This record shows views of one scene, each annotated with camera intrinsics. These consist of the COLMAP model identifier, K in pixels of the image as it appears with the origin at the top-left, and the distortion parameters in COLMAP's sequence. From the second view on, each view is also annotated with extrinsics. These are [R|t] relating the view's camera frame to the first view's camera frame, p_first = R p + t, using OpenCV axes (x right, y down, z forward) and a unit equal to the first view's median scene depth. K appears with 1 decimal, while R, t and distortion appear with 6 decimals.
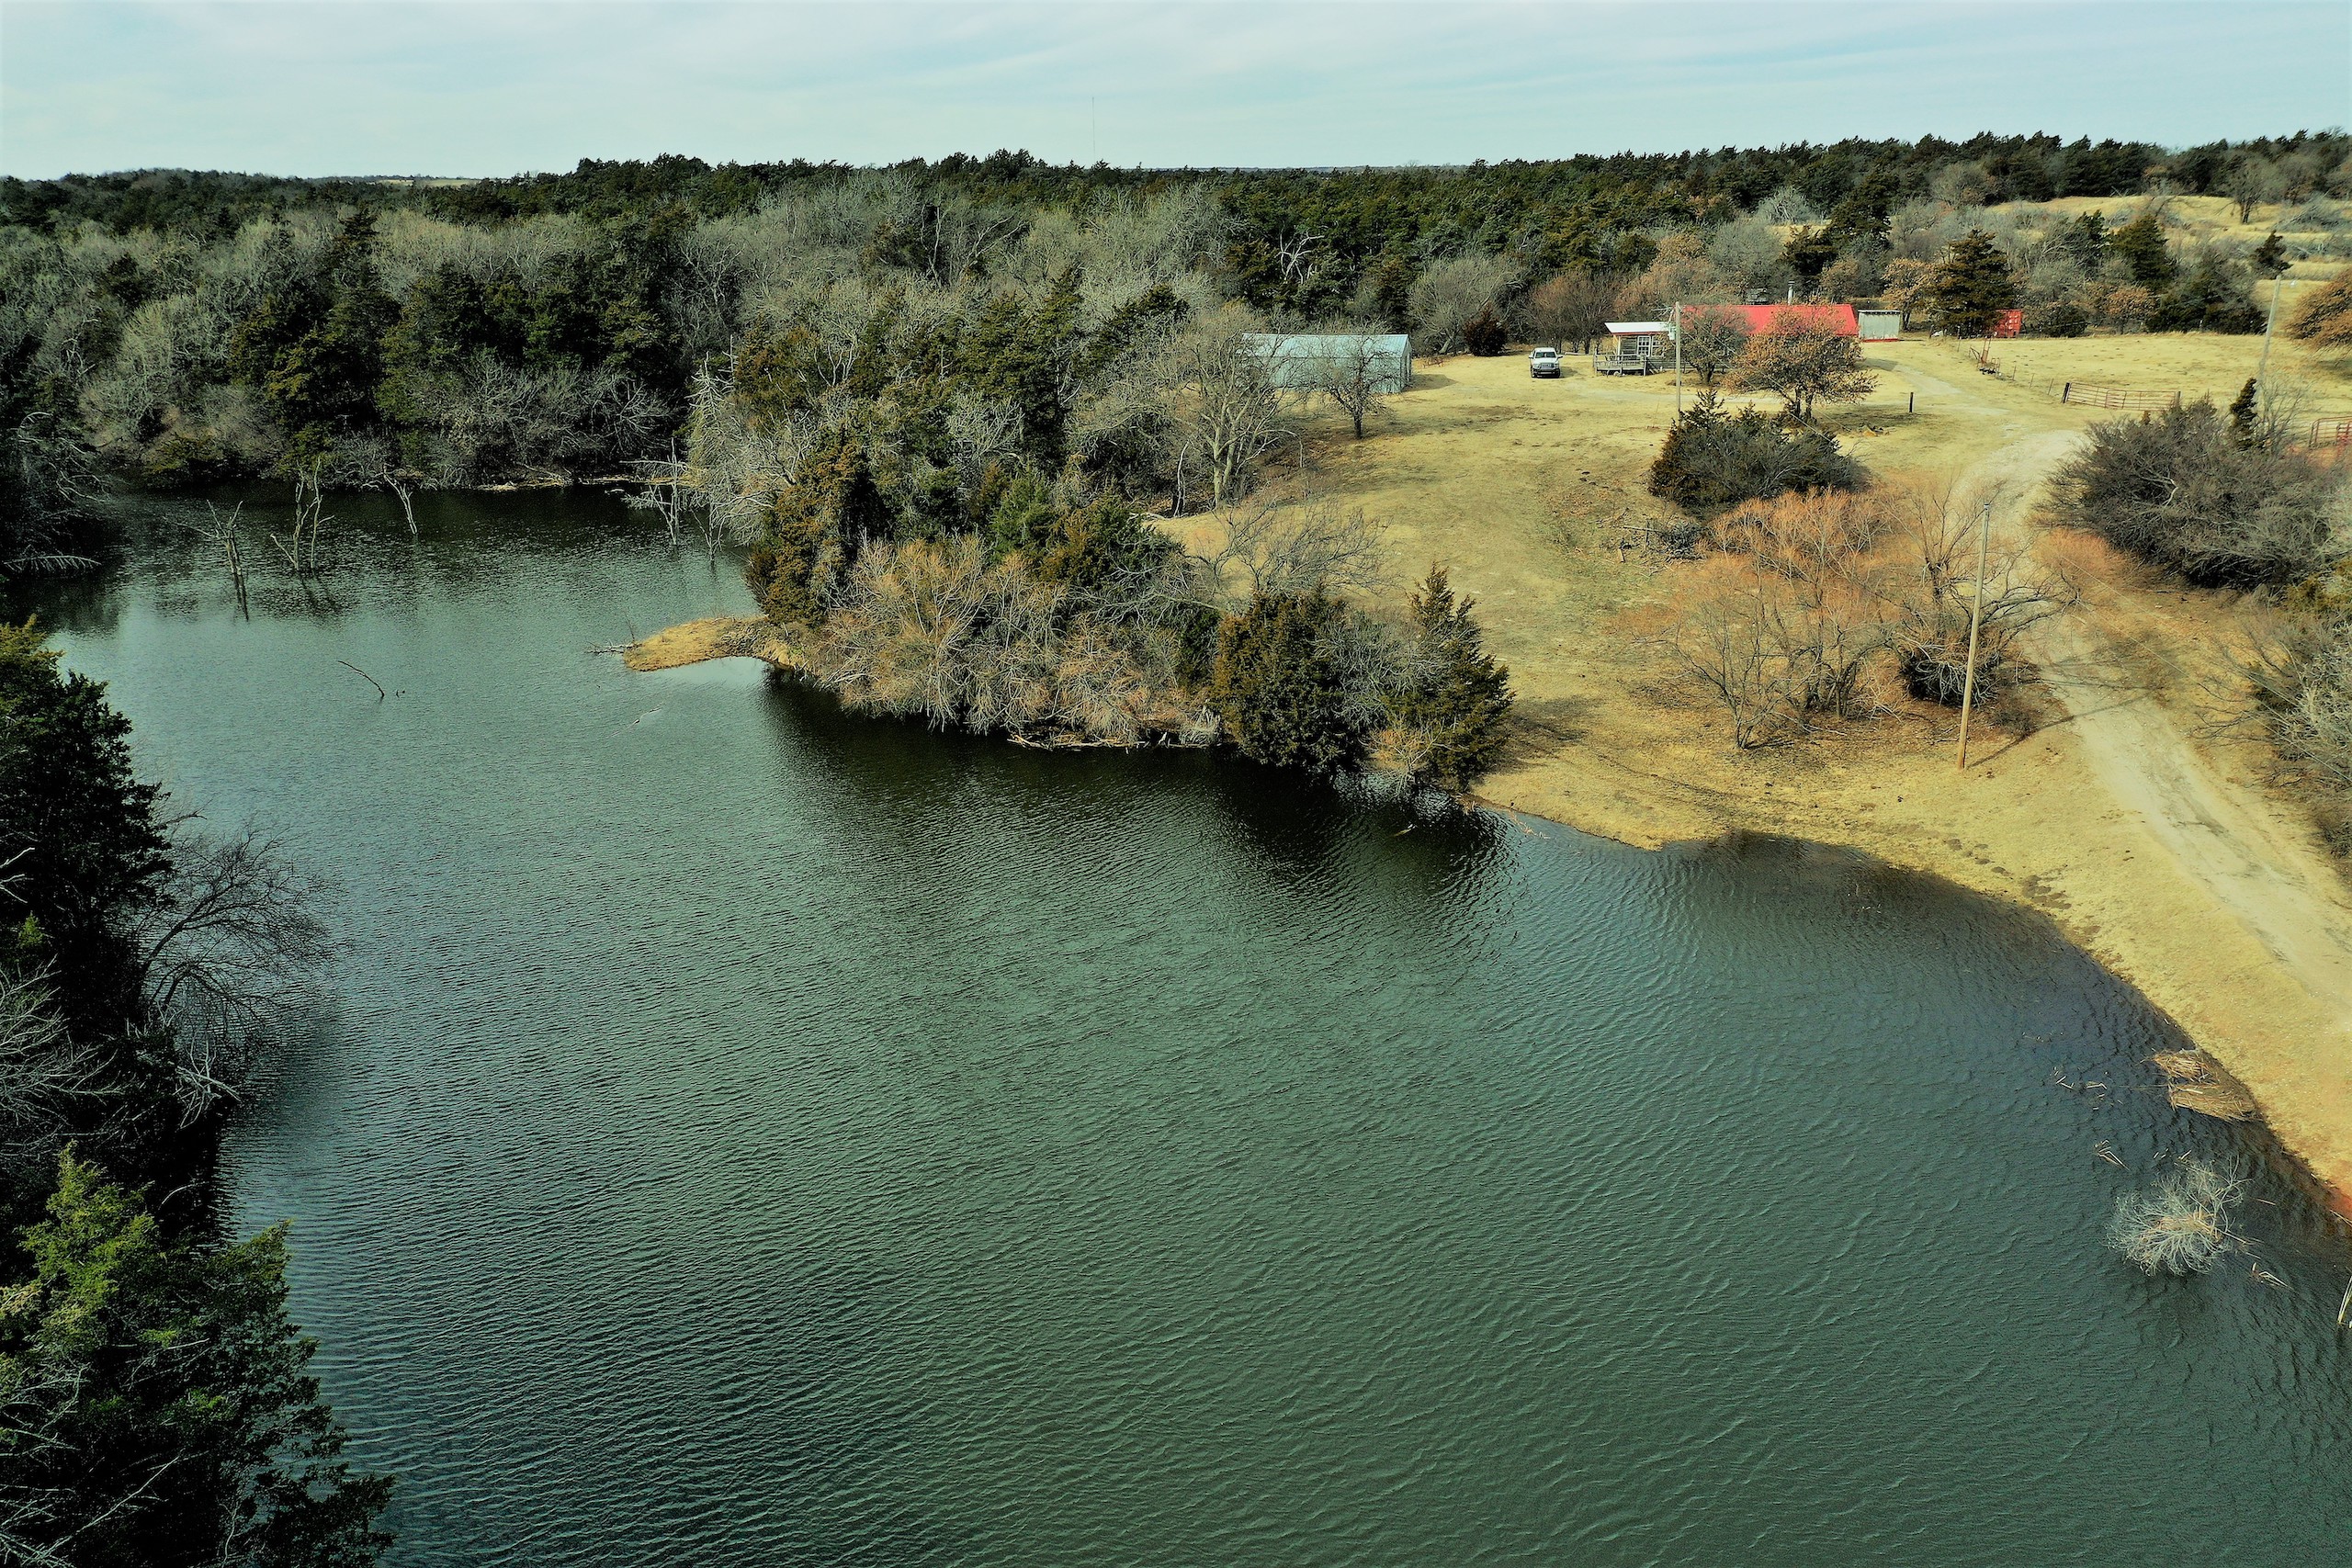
lens RADIAL K [[1868.7, 0, 1160.5], [0, 1868.7, 798.5], [0, 0, 1]] dist [-0.006027, -0.000920]
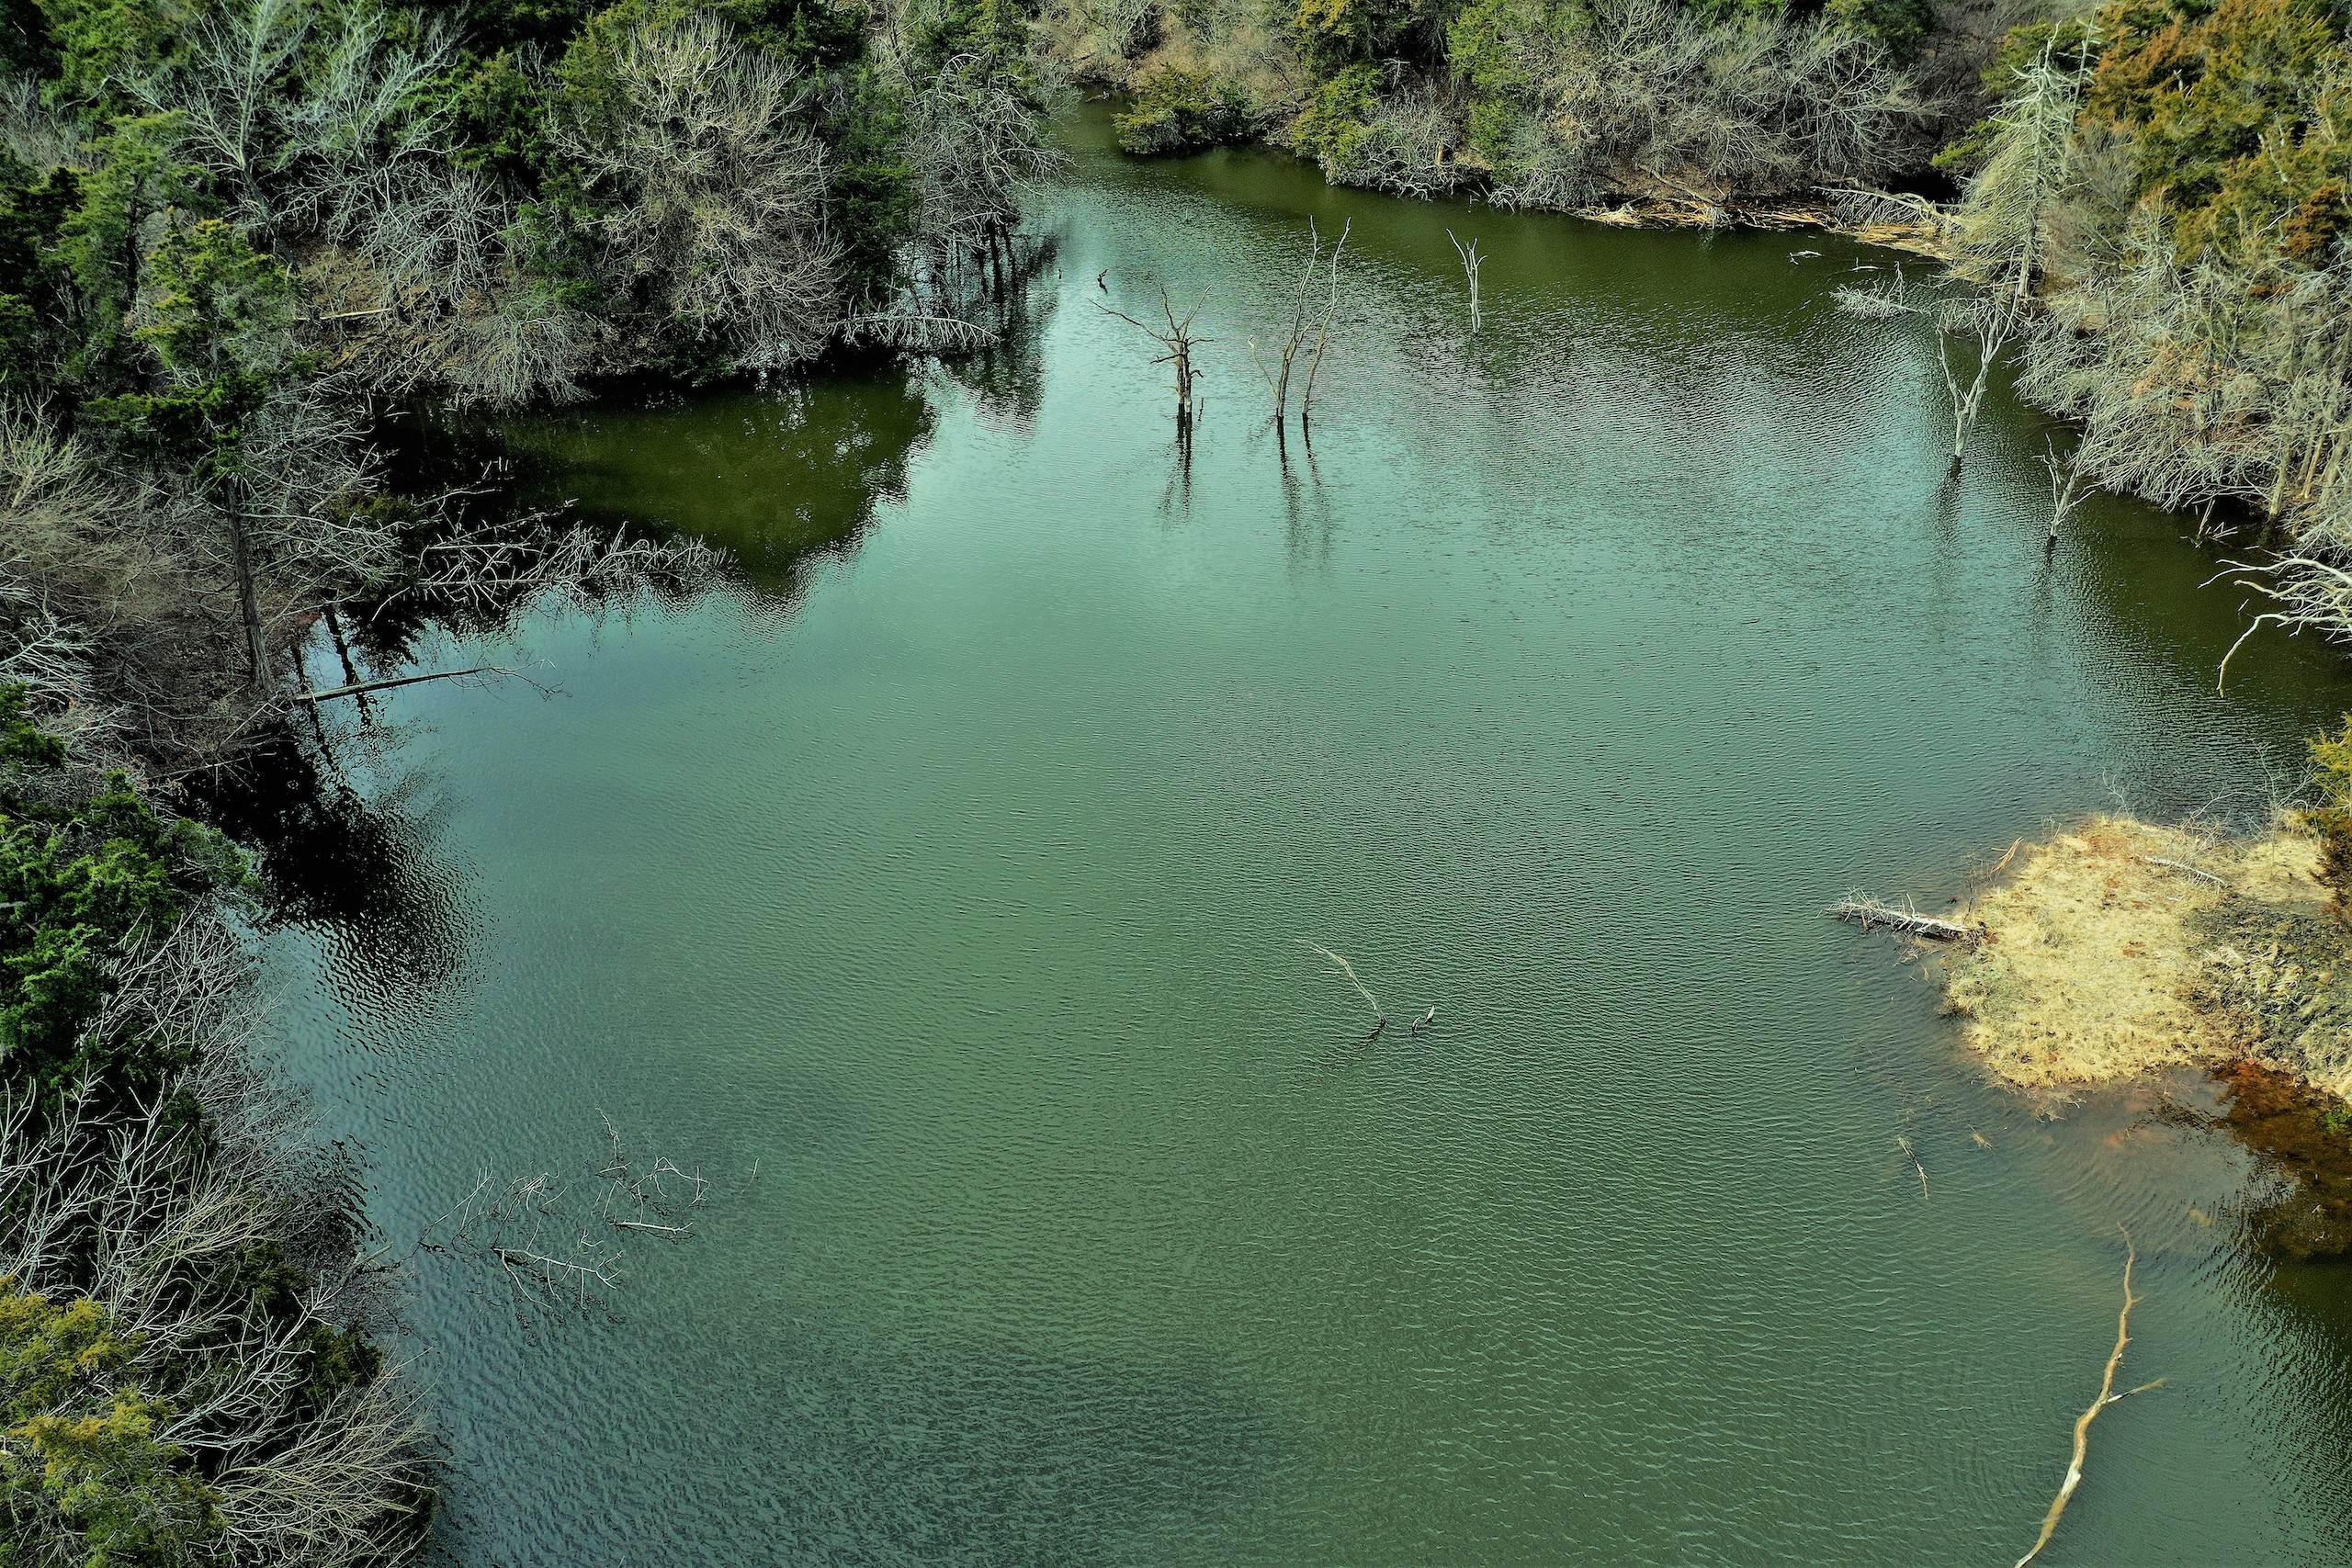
lens RADIAL K [[1868.7, 0, 1185.4], [0, 1868.7, 782.5], [0, 0, 1]] dist [-0.006027, -0.000920]
pose [[0.875885, 0.249739, -0.412862, -0.173634], [-0.151175, 0.954591, 0.256713, -0.122866], [0.458226, -0.162436, 0.873867, 0.363454]]
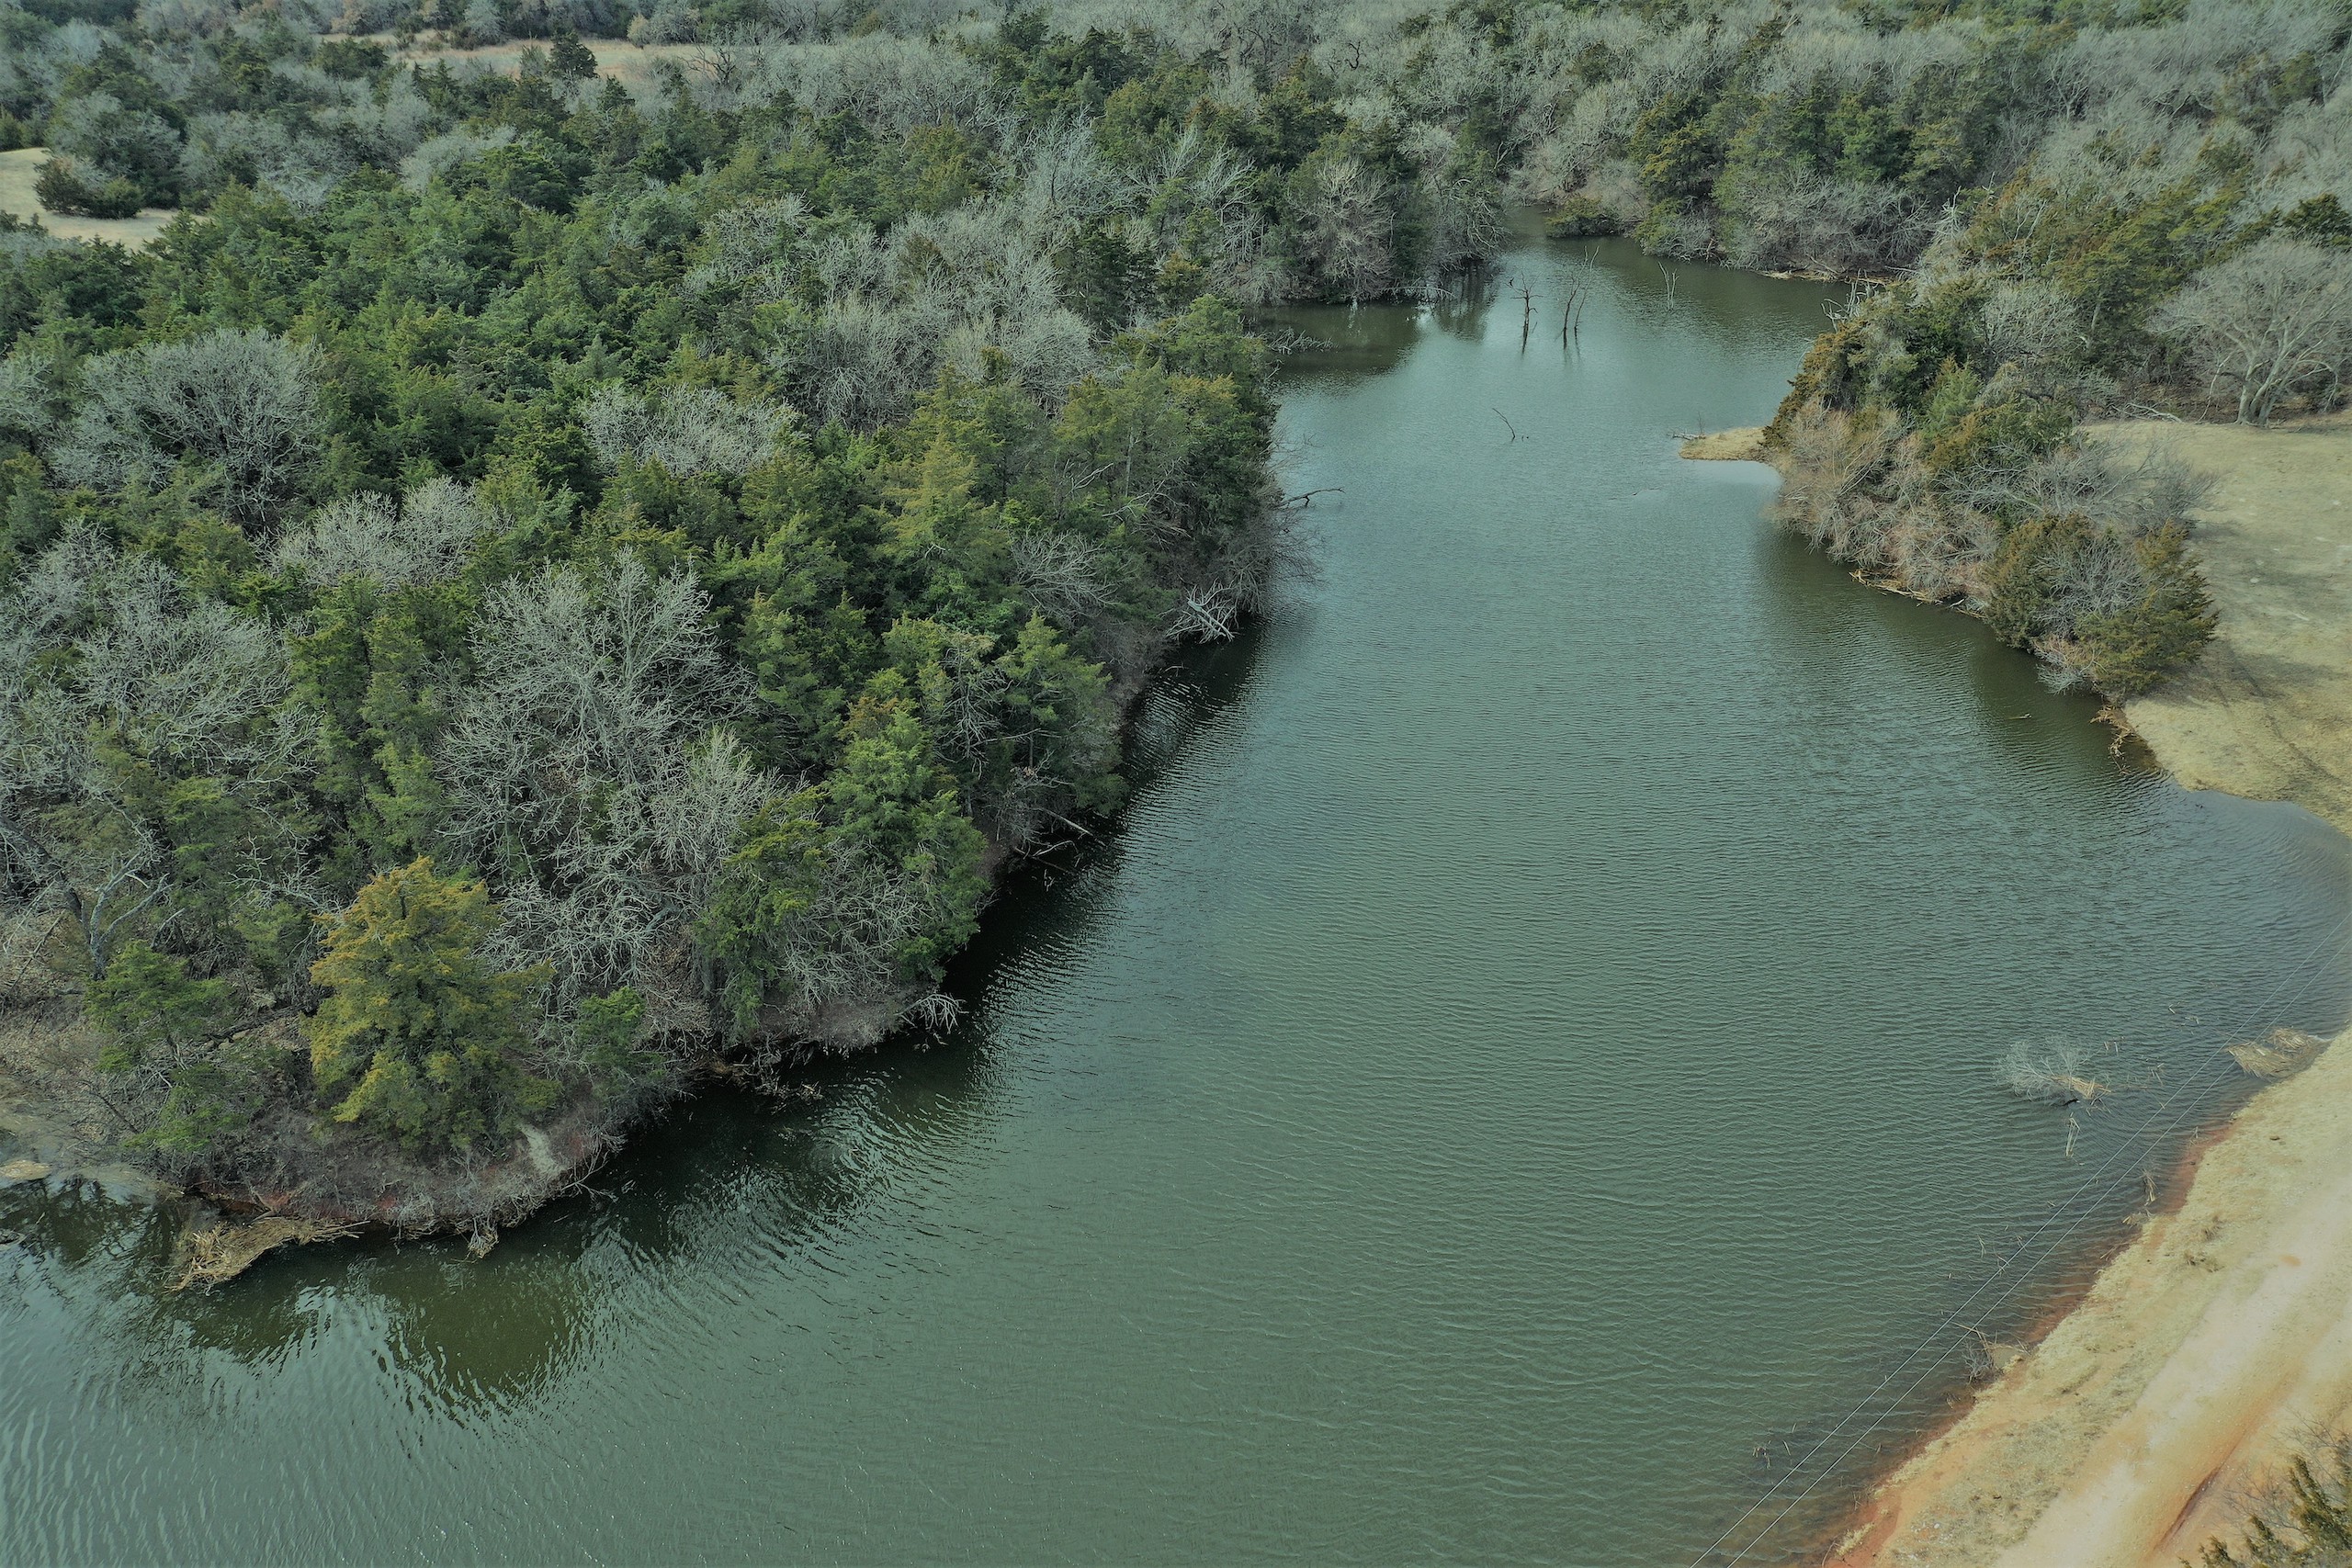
lens RADIAL K [[1868.7, 0, 1187.6], [0, 1868.7, 775.2], [0, 0, 1]] dist [-0.006027, -0.000920]
pose [[0.697368, 0.321650, -0.640483, 0.261602], [-0.223606, 0.946677, 0.231954, -0.052061], [0.680939, -0.018541, 0.732105, -0.163621]]
